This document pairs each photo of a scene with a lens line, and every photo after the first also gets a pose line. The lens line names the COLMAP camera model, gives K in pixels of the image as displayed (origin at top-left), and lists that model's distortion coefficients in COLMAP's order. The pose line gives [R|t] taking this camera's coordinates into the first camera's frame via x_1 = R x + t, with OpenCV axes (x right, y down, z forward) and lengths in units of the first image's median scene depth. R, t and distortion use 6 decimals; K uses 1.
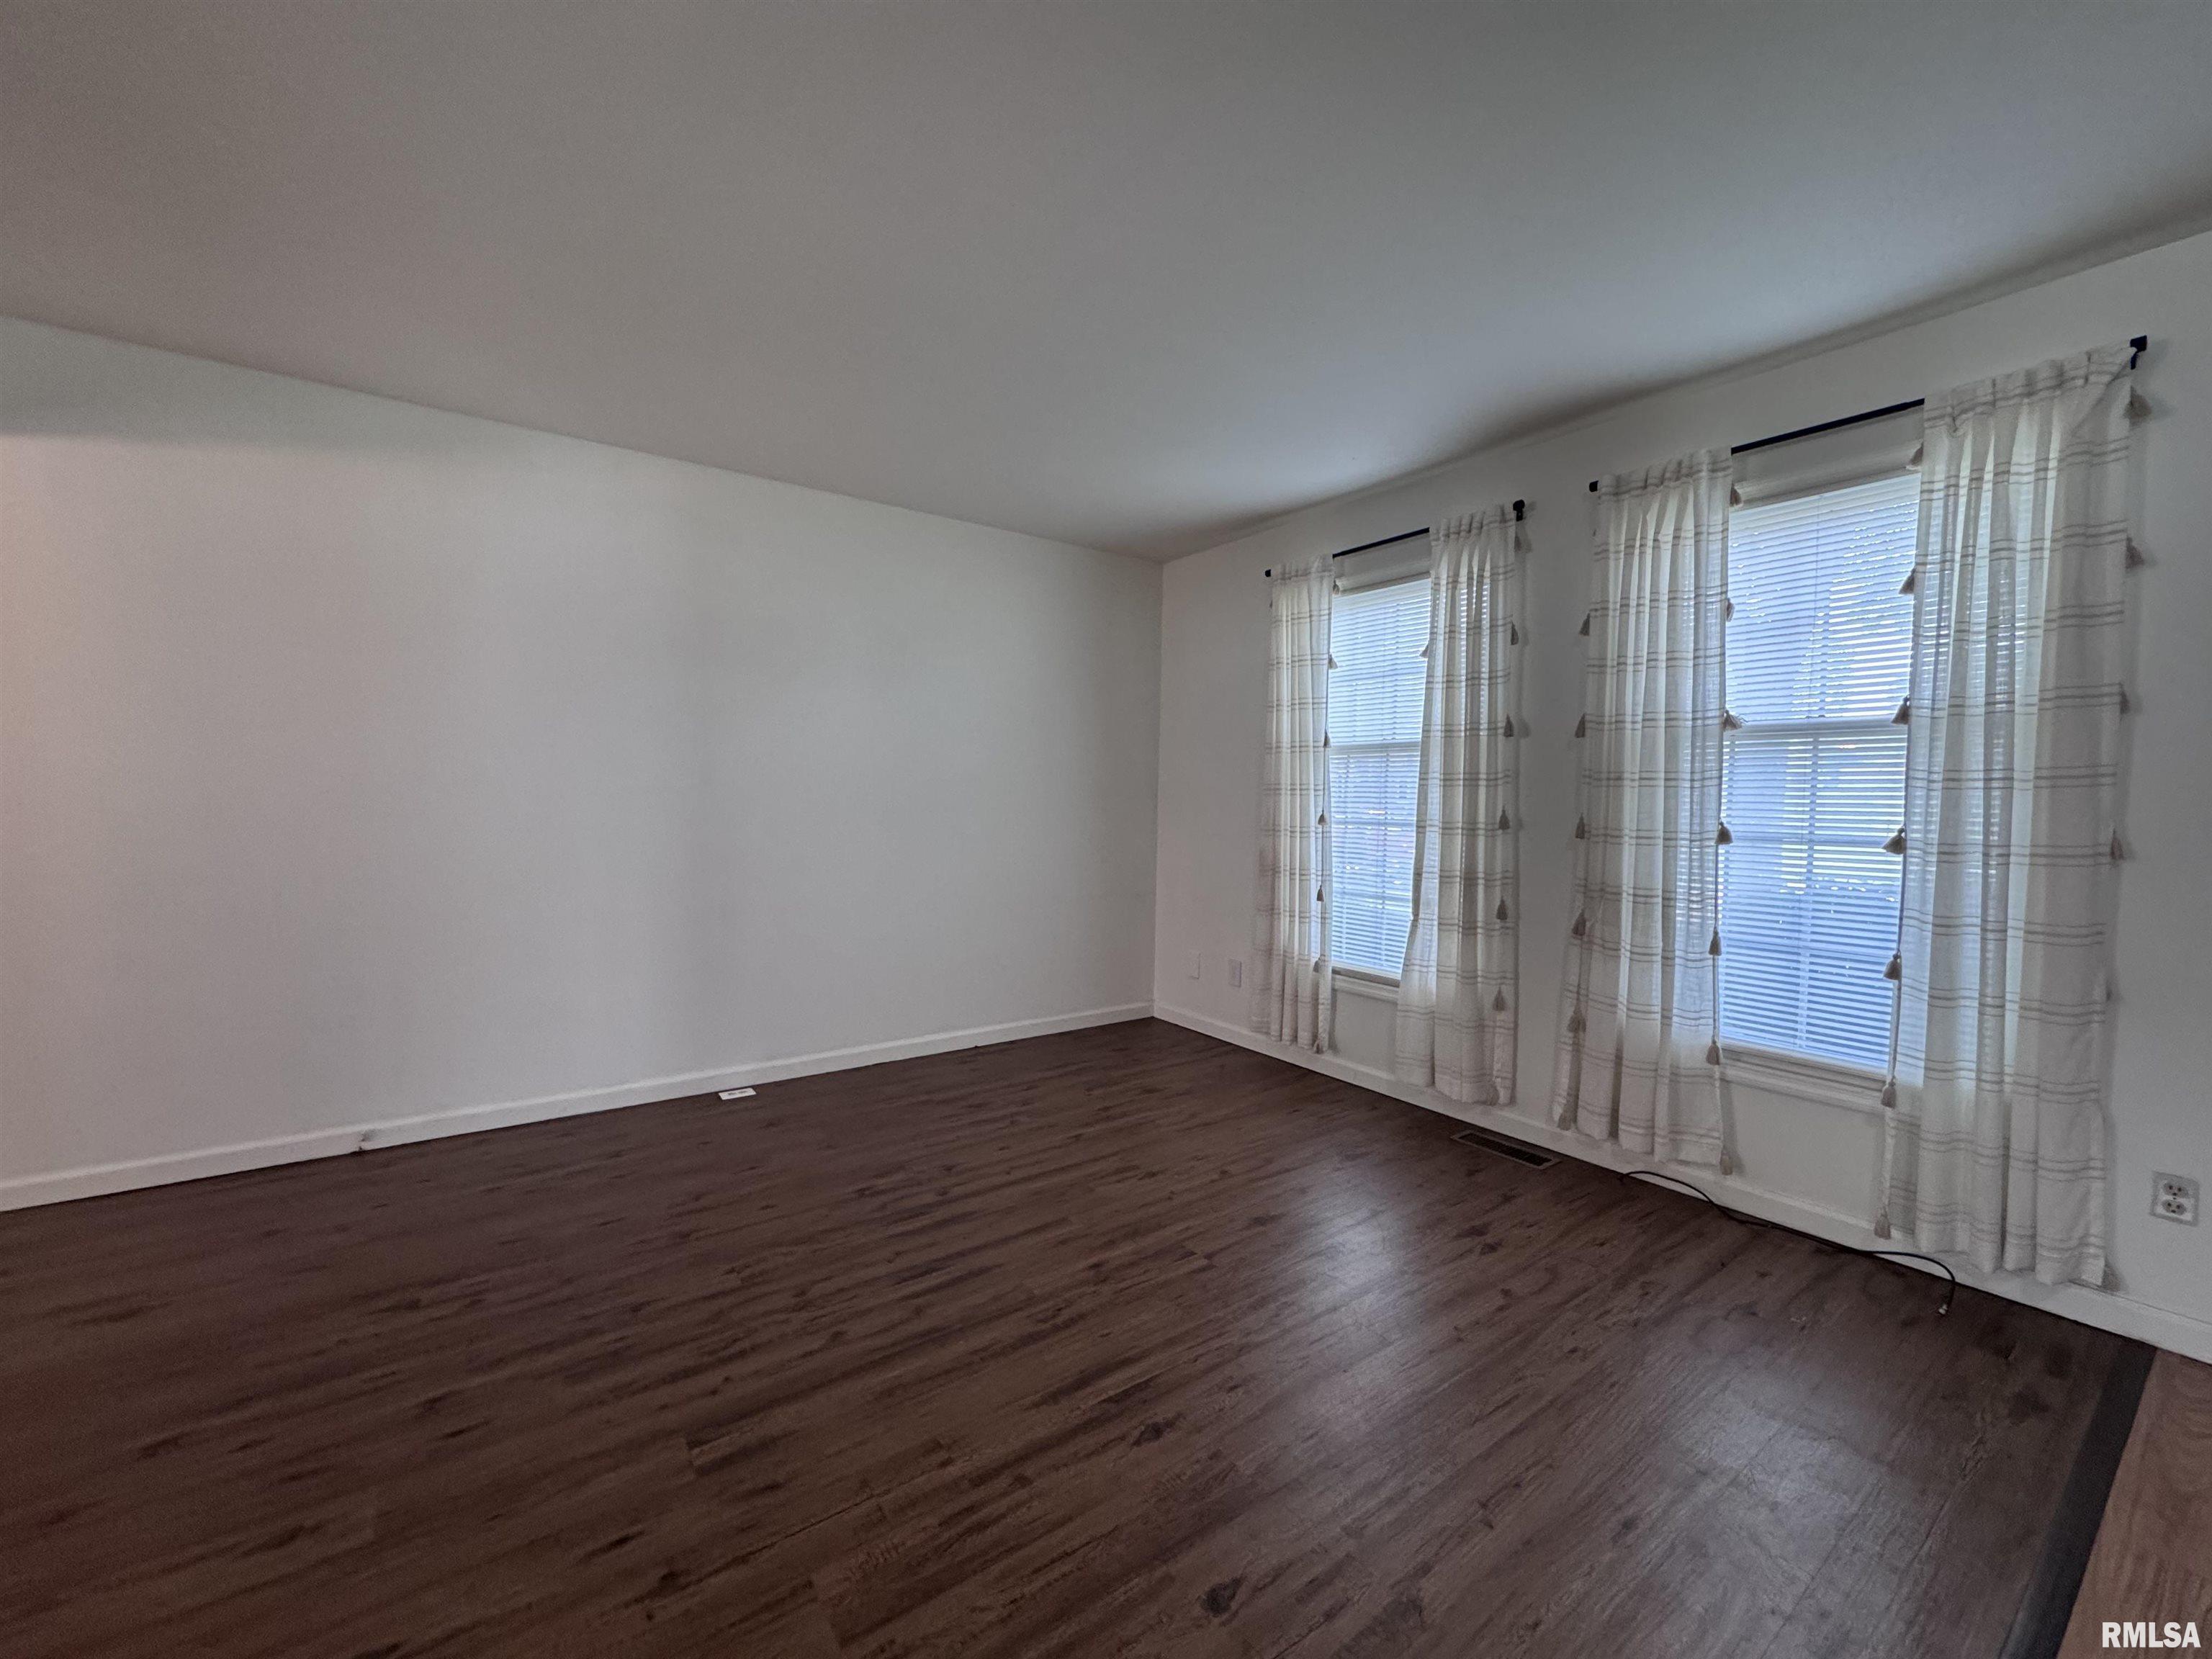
lens RADIAL K [[886.6, 0, 1108.8], [0, 886.6, 827.1], [0, 0, 1]] dist [-0.002695, 0.000590]
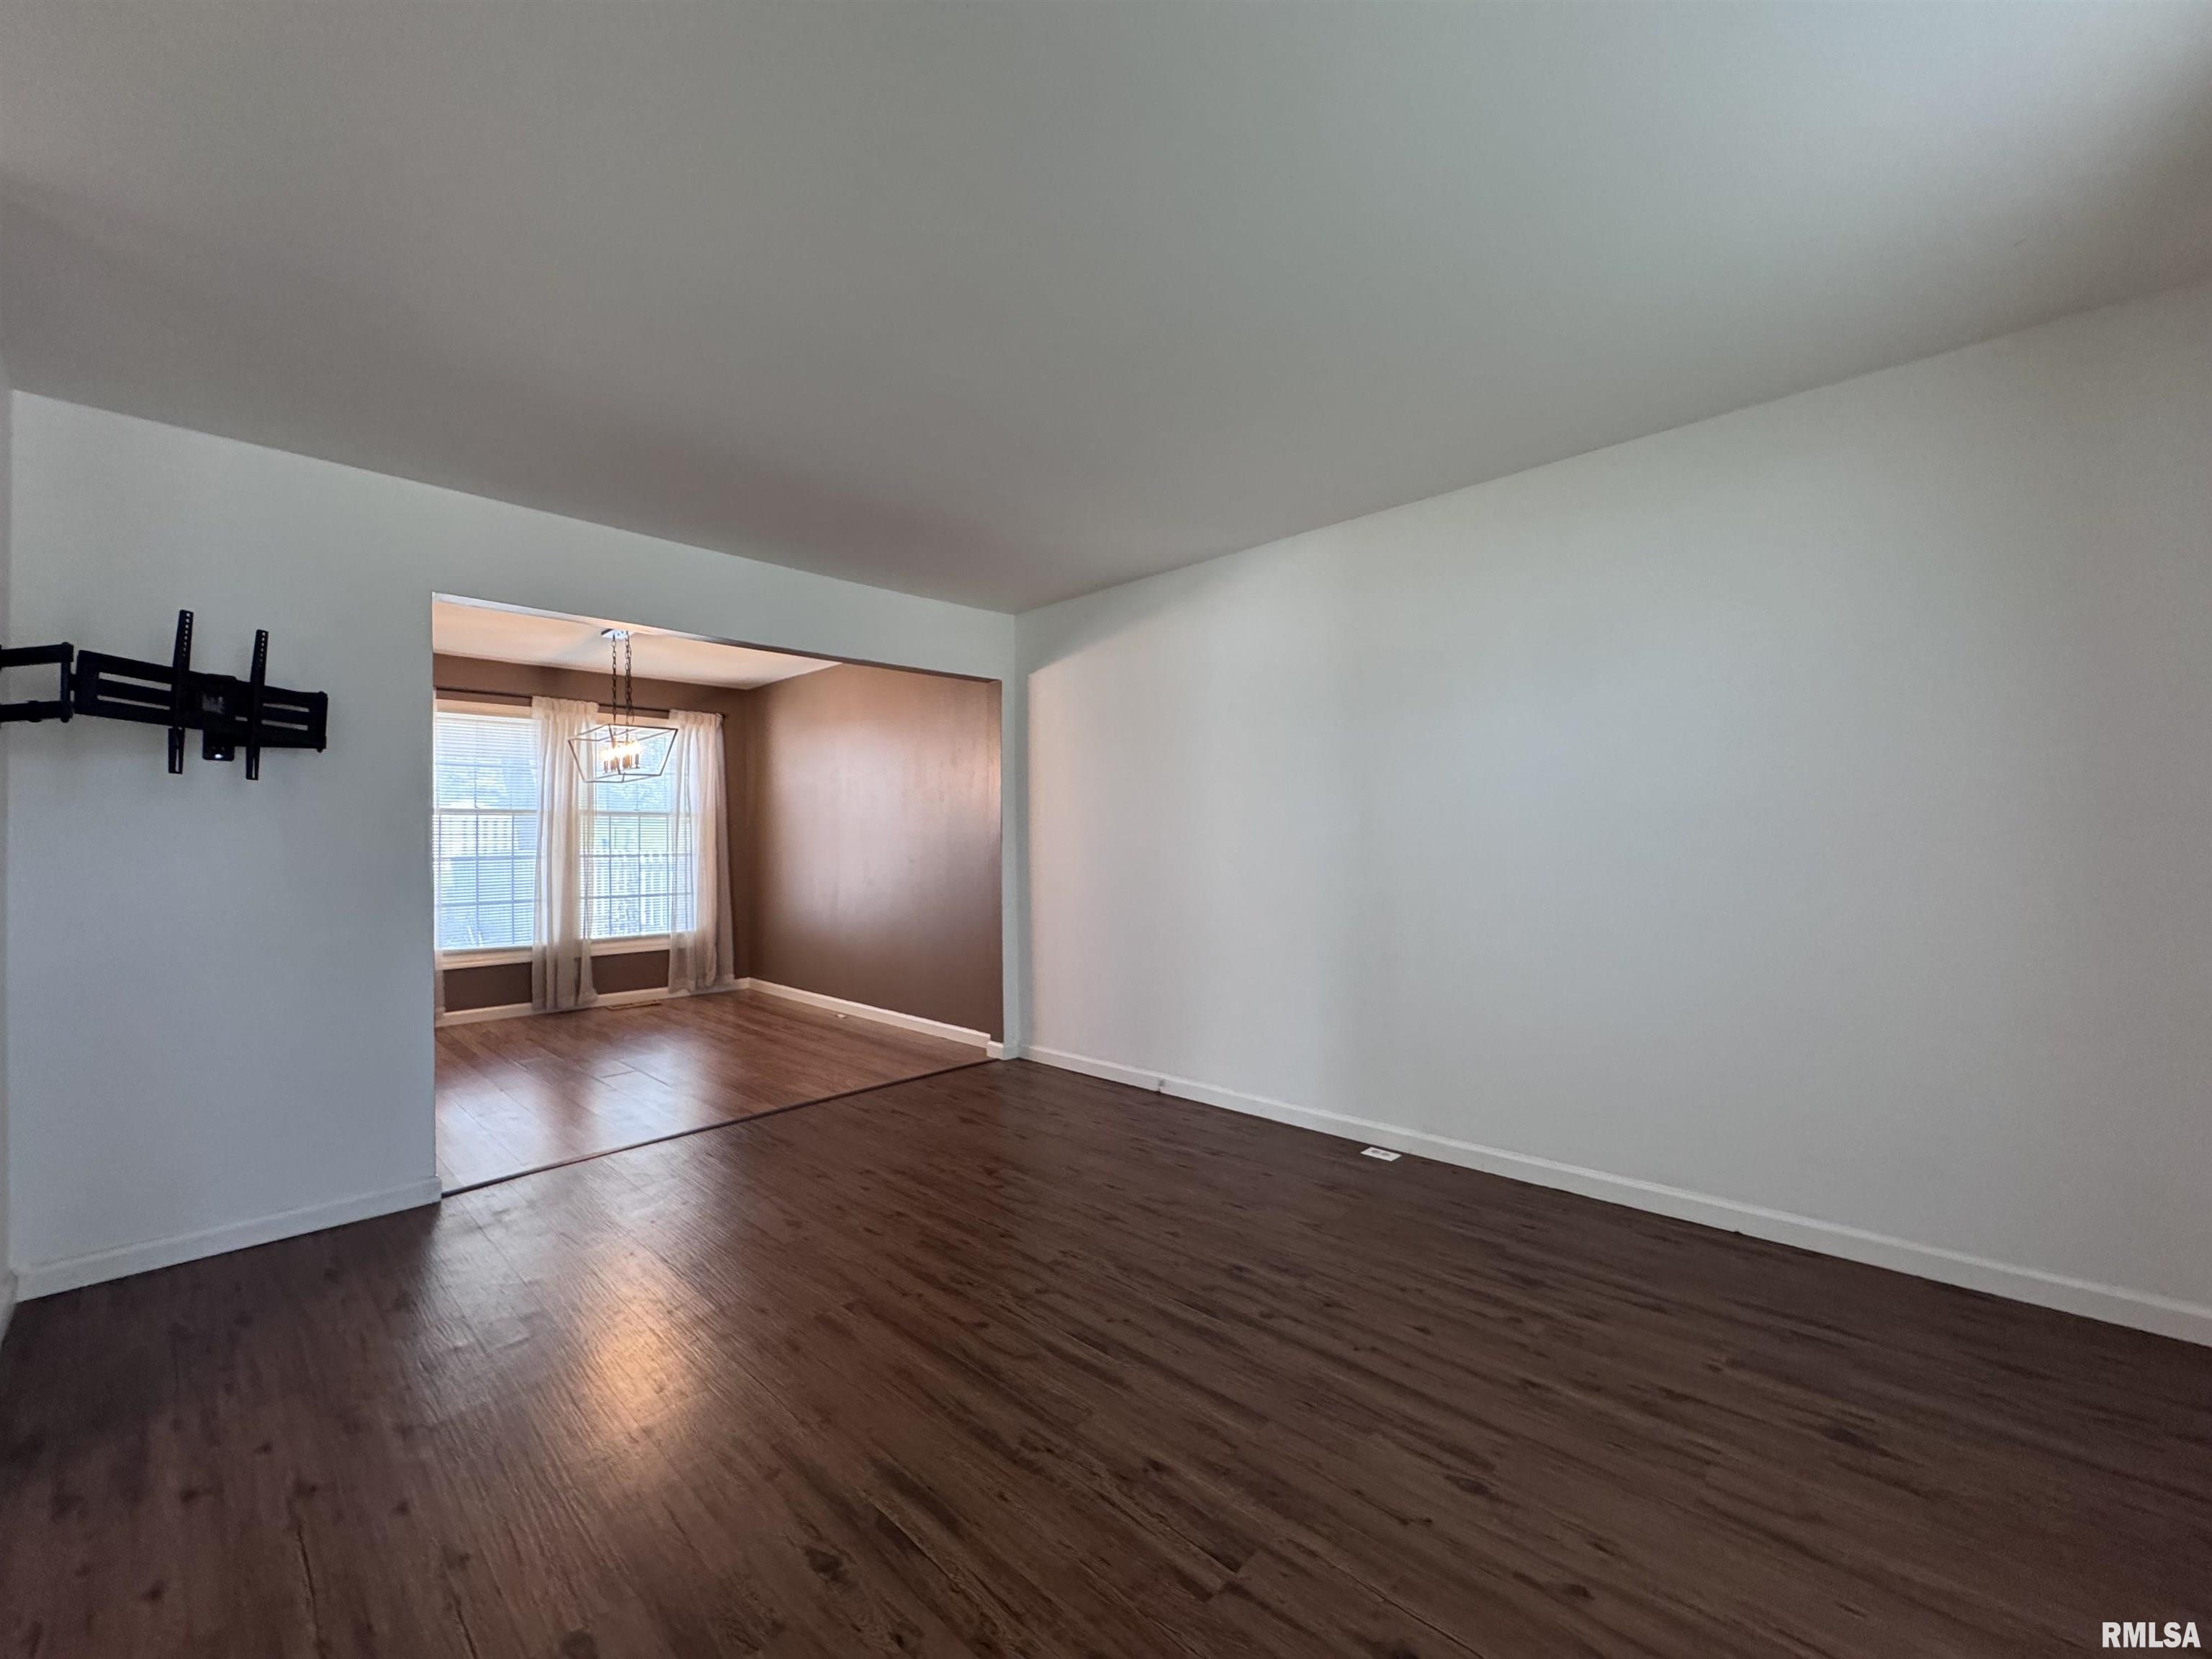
lens RADIAL K [[886.6, 0, 1101.1], [0, 886.6, 816.4], [0, 0, 1]] dist [-0.002695, 0.000590]
pose [[0.180377, -0.044738, -0.982580, 0.623993], [-0.019434, 0.998608, -0.049036, -0.010769], [0.983405, 0.027940, 0.179257, 0.685809]]
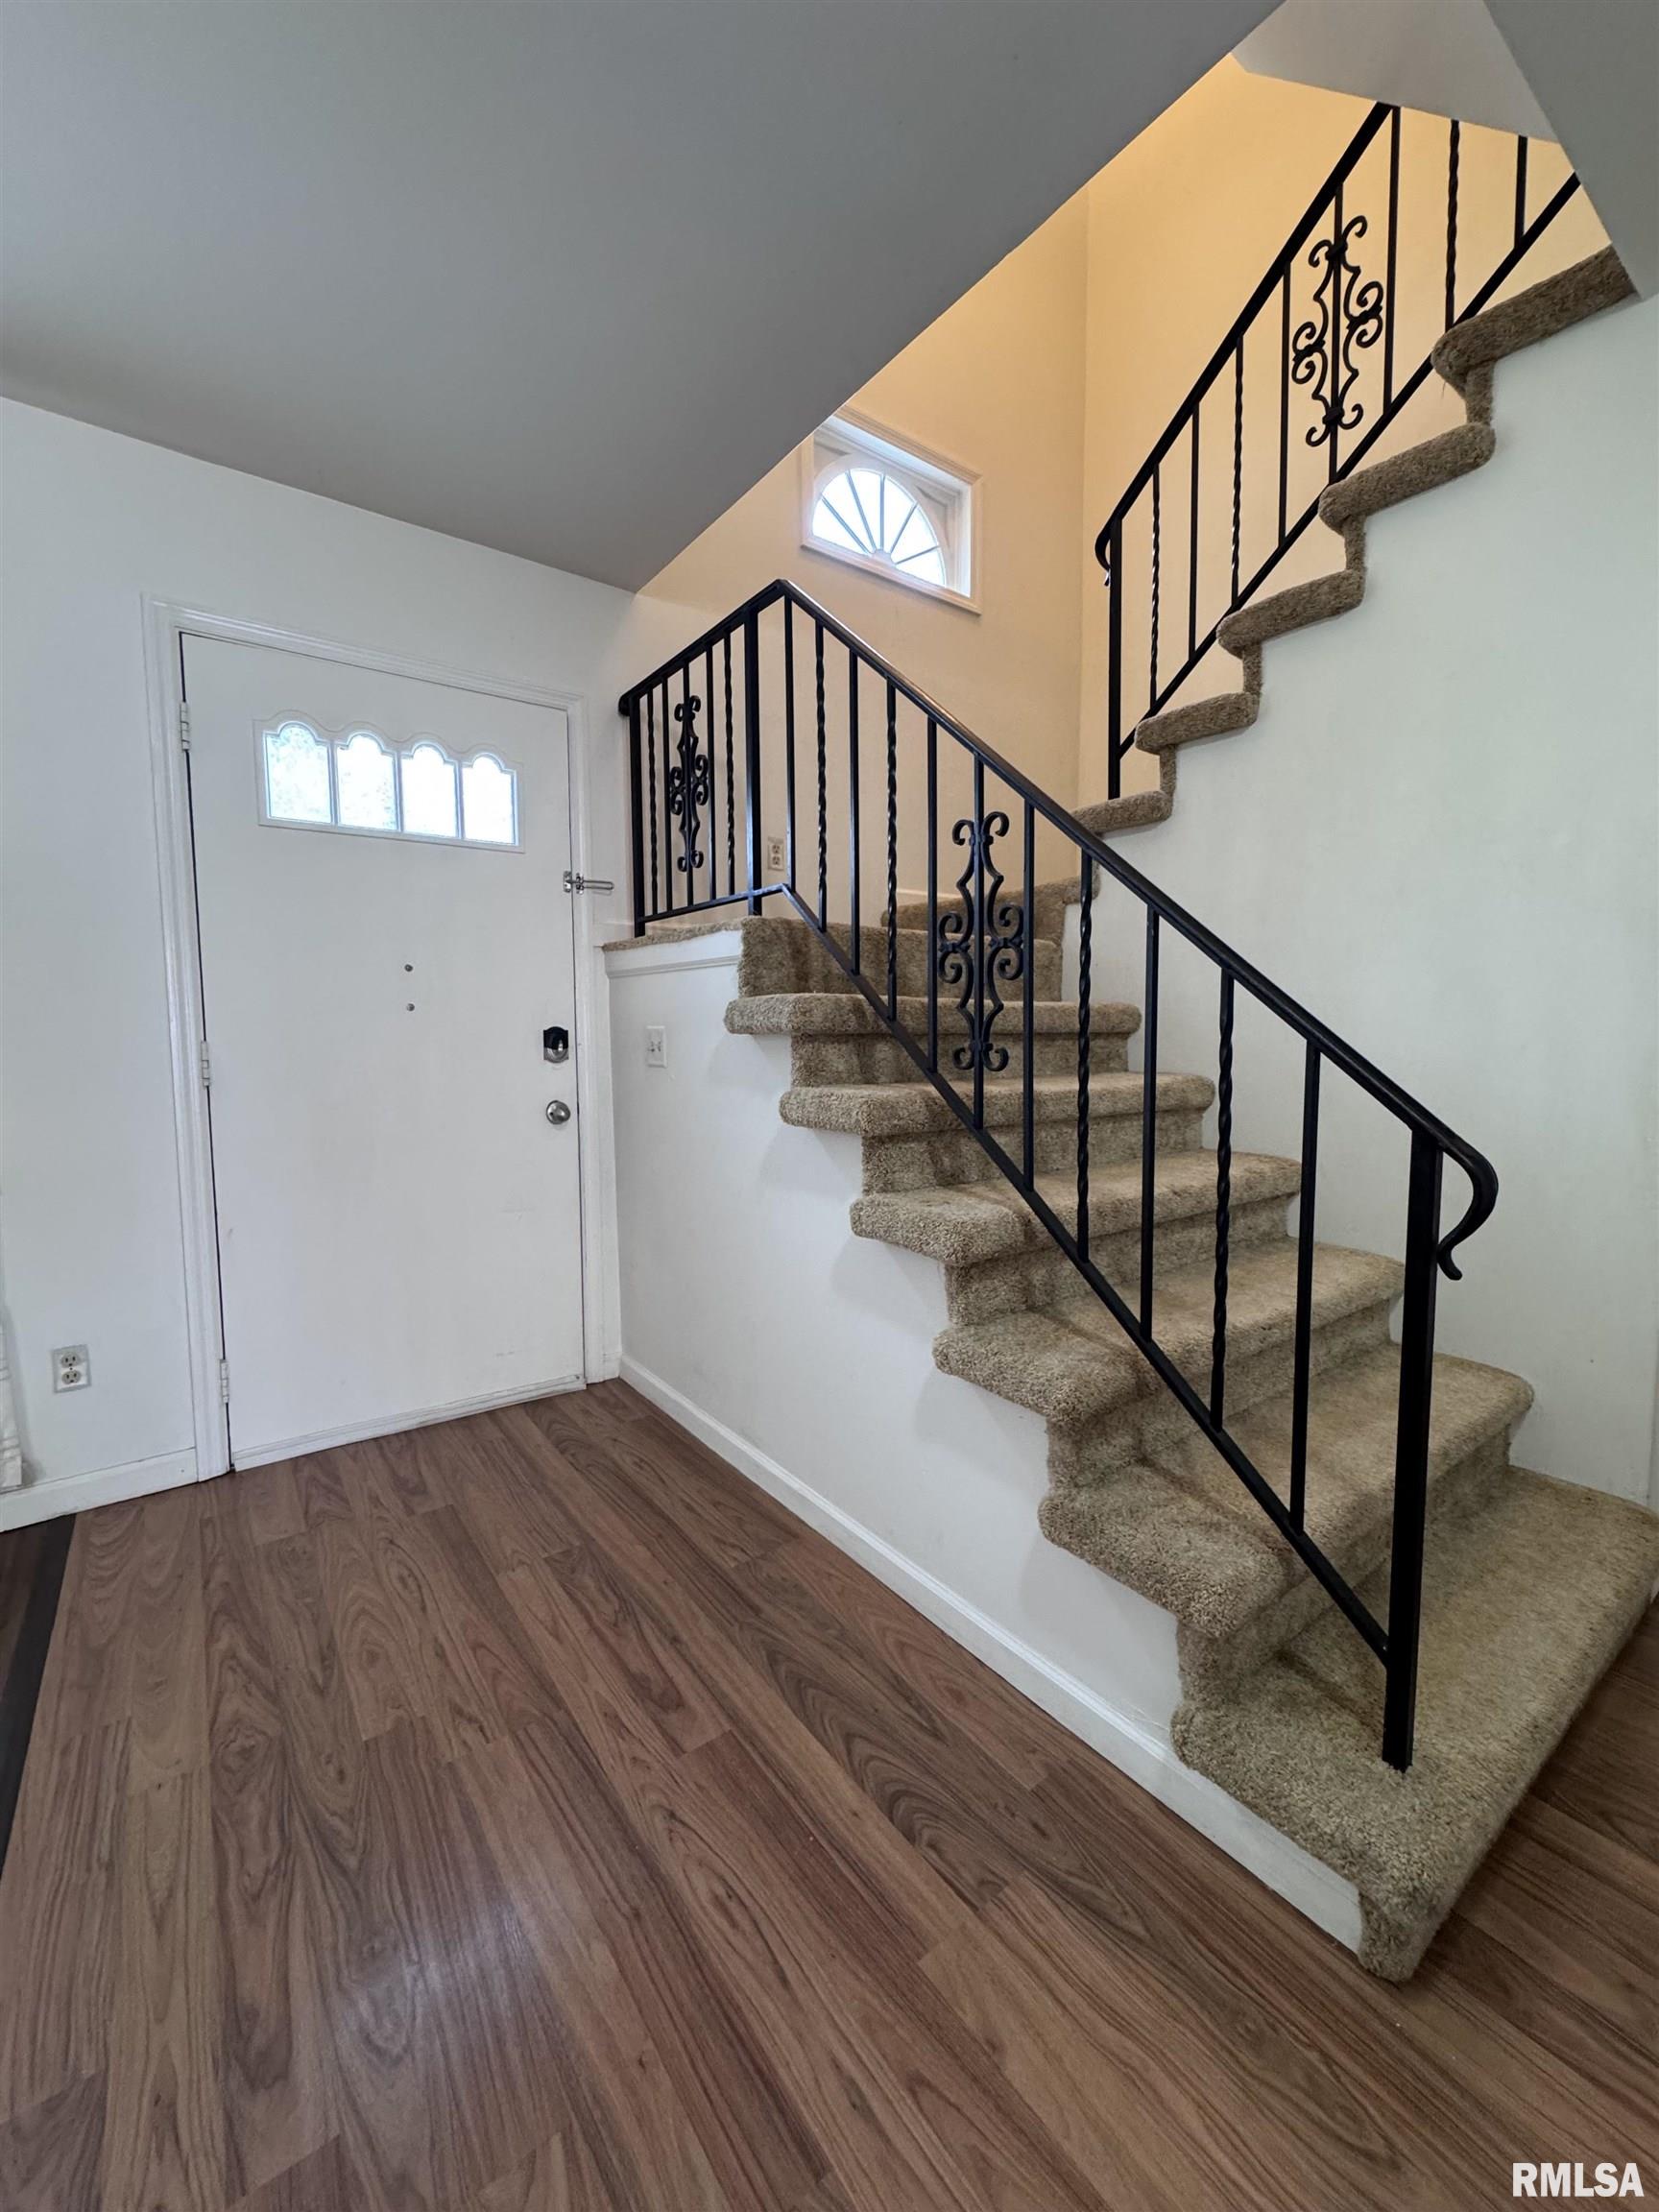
lens RADIAL K [[886.6, 0, 822.6], [0, 886.6, 1101.5], [0, 0, 1]] dist [-0.002695, 0.000590]
pose [[-0.001609, -0.101028, 0.994882, 0.144290], [0.041201, 0.994032, 0.101009, 0.027424], [-0.999150, 0.041153, 0.002563, 0.071909]]
